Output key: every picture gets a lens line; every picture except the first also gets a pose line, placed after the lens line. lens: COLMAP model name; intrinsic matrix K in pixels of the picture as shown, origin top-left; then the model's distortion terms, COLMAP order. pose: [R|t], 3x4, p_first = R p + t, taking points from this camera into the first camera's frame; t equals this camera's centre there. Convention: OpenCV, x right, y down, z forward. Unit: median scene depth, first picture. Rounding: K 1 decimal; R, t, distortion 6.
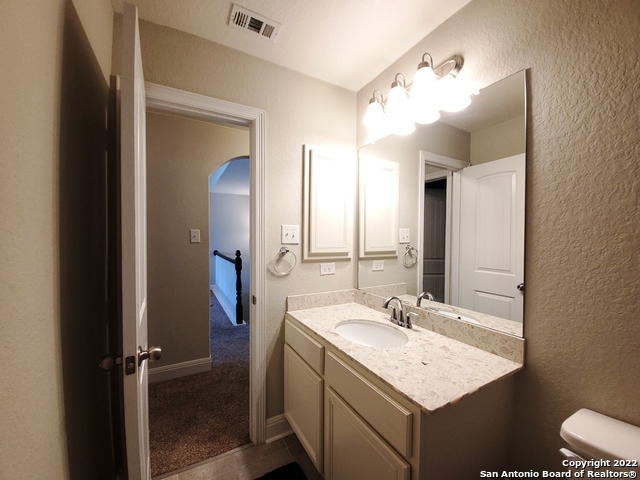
lens RADIAL K [[255.4, 0, 318.6], [0, 255.4, 241.5], [0, 0, 1]] dist [-0.001120, -0.001390]
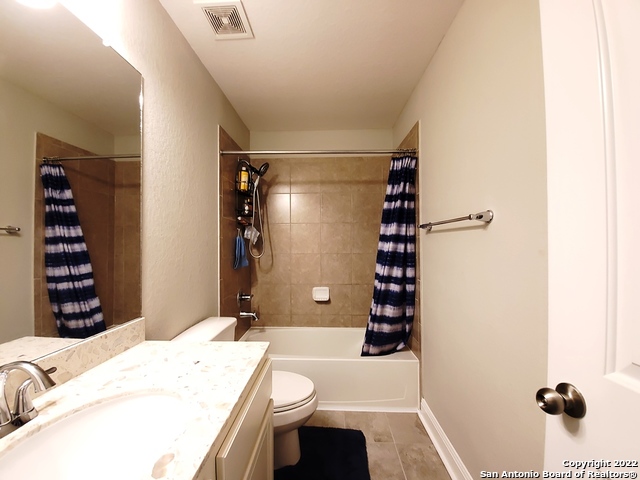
lens RADIAL K [[255.4, 0, 317.5], [0, 255.4, 238.7], [0, 0, 1]] dist [-0.001120, -0.001390]
pose [[-0.855127, 0.002560, 0.518413, -0.438581], [0.000465, 0.999991, -0.004172, 0.046745], [-0.518419, -0.003327, -0.855120, 1.624439]]
